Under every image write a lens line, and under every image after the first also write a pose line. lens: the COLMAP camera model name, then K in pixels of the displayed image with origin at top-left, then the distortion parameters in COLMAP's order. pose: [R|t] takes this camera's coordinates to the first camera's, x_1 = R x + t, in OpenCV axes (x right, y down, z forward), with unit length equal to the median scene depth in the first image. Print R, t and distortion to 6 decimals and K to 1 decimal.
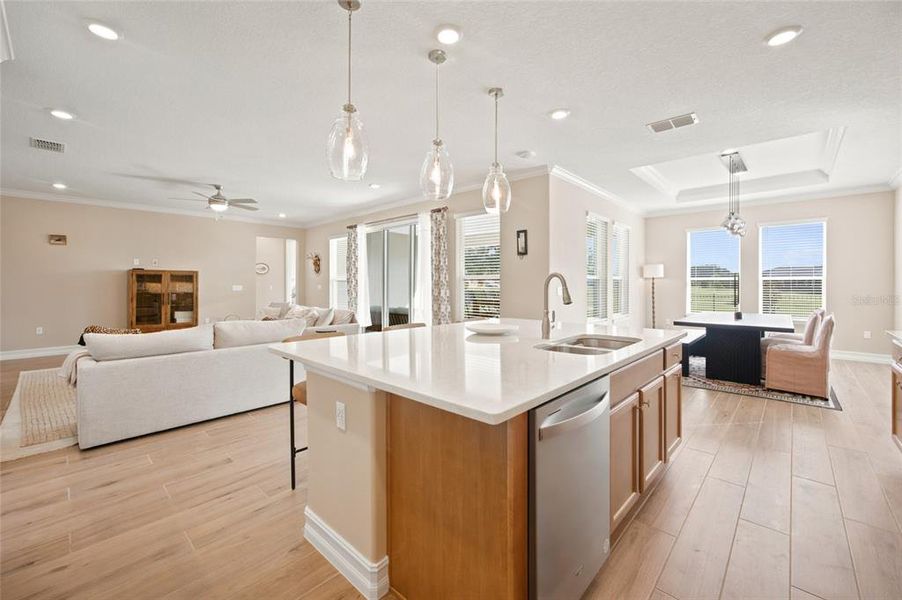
lens RADIAL K [[375.6, 0, 452.4], [0, 375.6, 283.8], [0, 0, 1]] dist [-0.017671, 0.004538]
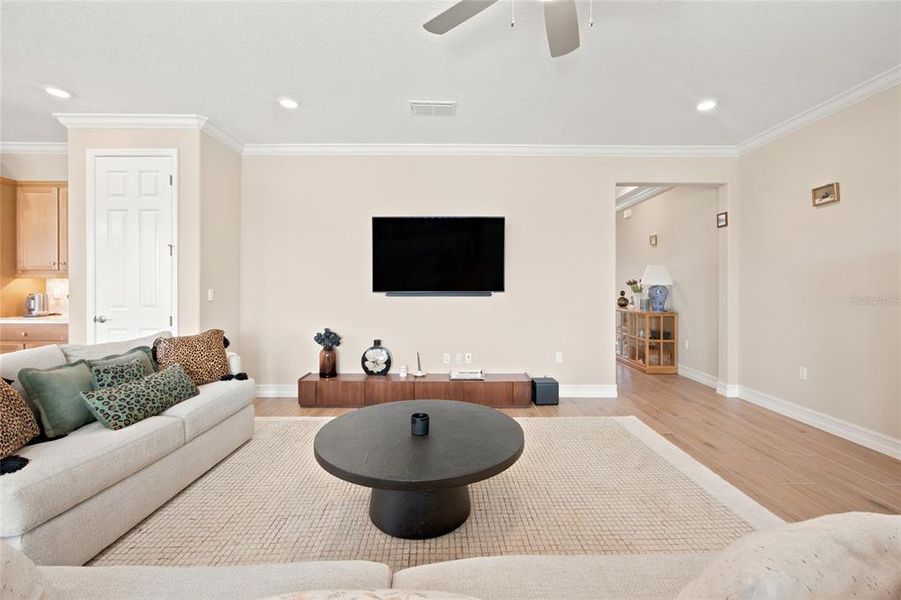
lens RADIAL K [[381.8, 0, 451.4], [0, 381.8, 289.2], [0, 0, 1]] dist [-0.011595, 0.000430]
pose [[-0.729612, 0.005636, -0.683839, -0.358740], [-0.000949, 0.999957, 0.009253, 0.001404], [0.683861, 0.007400, -0.729575, 1.024555]]
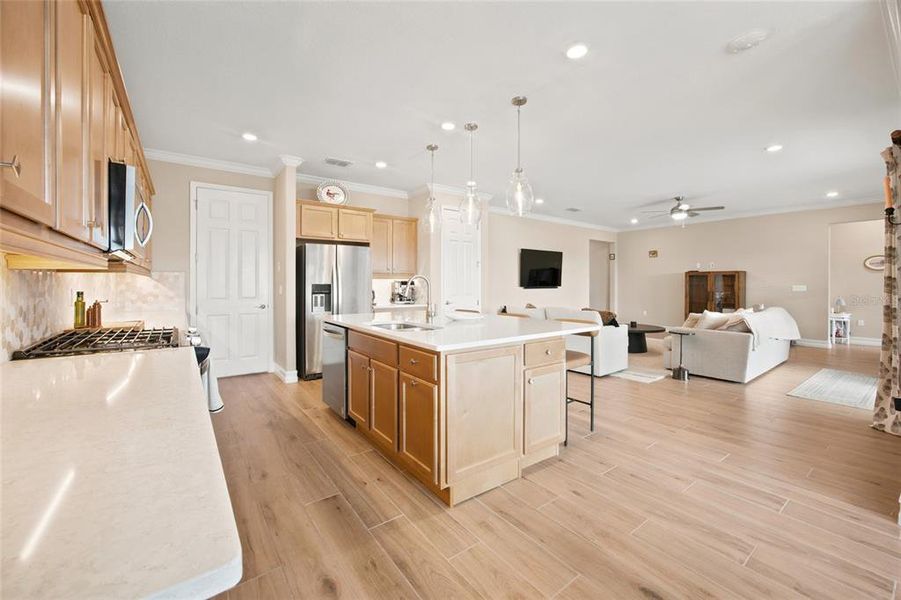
lens RADIAL K [[375.2, 0, 449.1], [0, 375.2, 283.9], [0, 0, 1]] dist [-0.017671, 0.004538]
pose [[-0.177383, 0.000404, -0.984142, 0.554243], [-0.000096, 1.000000, 0.000427, 0.001604], [0.984142, 0.000170, -0.177383, 0.457754]]
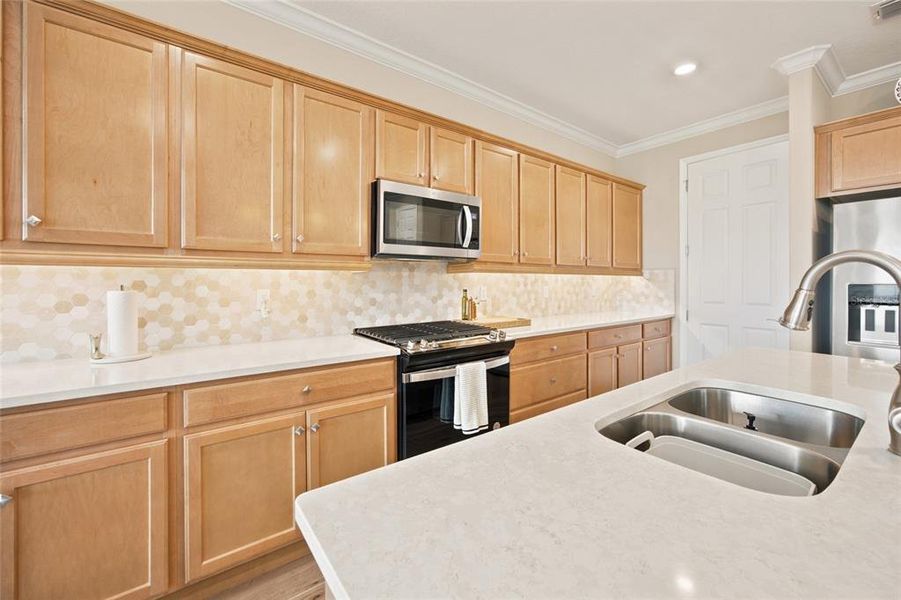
lens RADIAL K [[375.2, 0, 453.2], [0, 375.2, 283.3], [0, 0, 1]] dist [-0.017671, 0.004538]
pose [[-0.985574, -0.001112, 0.169241, 0.196269], [-0.000353, 0.999990, 0.004515, -0.000302], [-0.169245, 0.004390, -0.985564, 0.488779]]
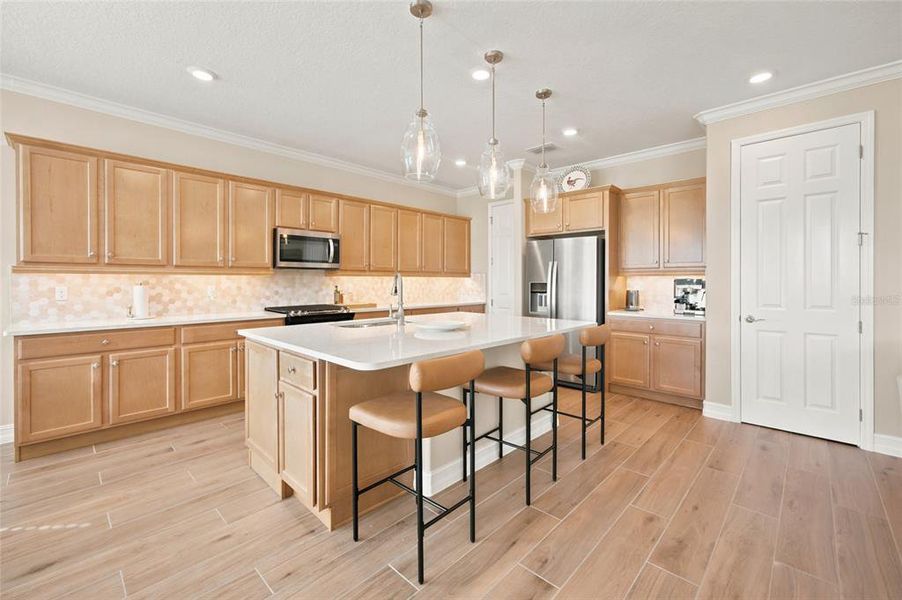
lens RADIAL K [[375.6, 0, 453.8], [0, 375.6, 284.9], [0, 0, 1]] dist [-0.017671, 0.004538]
pose [[-0.999992, 0.000060, 0.004077, 0.025312], [0.000097, 0.999959, 0.009000, 0.000250], [-0.004076, 0.009000, -0.999951, 0.788208]]
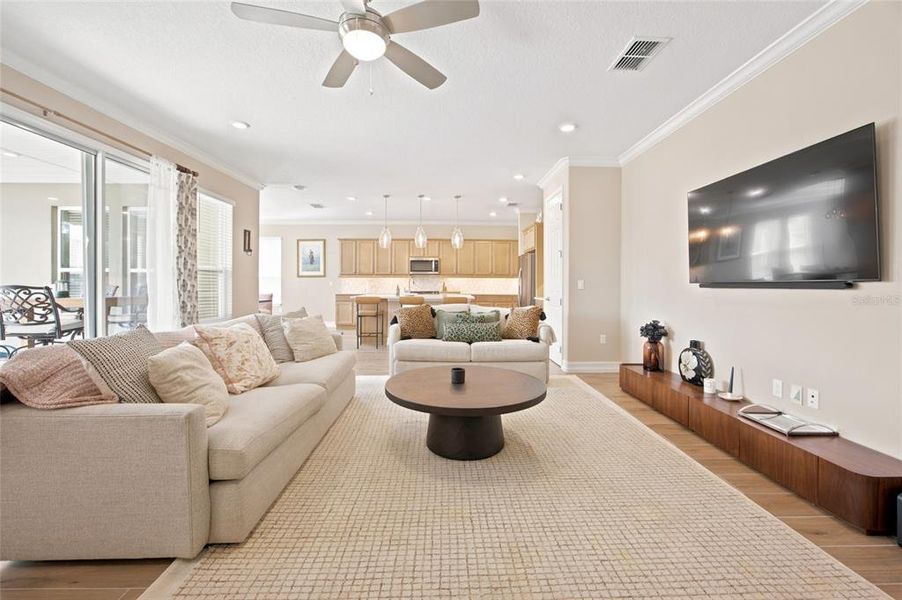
lens RADIAL K [[375.6, 0, 452.8], [0, 375.6, 282.7], [0, 0, 1]] dist [-0.017671, 0.004538]
pose [[-0.691850, 0.002332, 0.722037, -0.842612], [-0.001447, 0.999988, -0.004616, 0.015740], [-0.722040, -0.004239, -0.691839, 1.065841]]
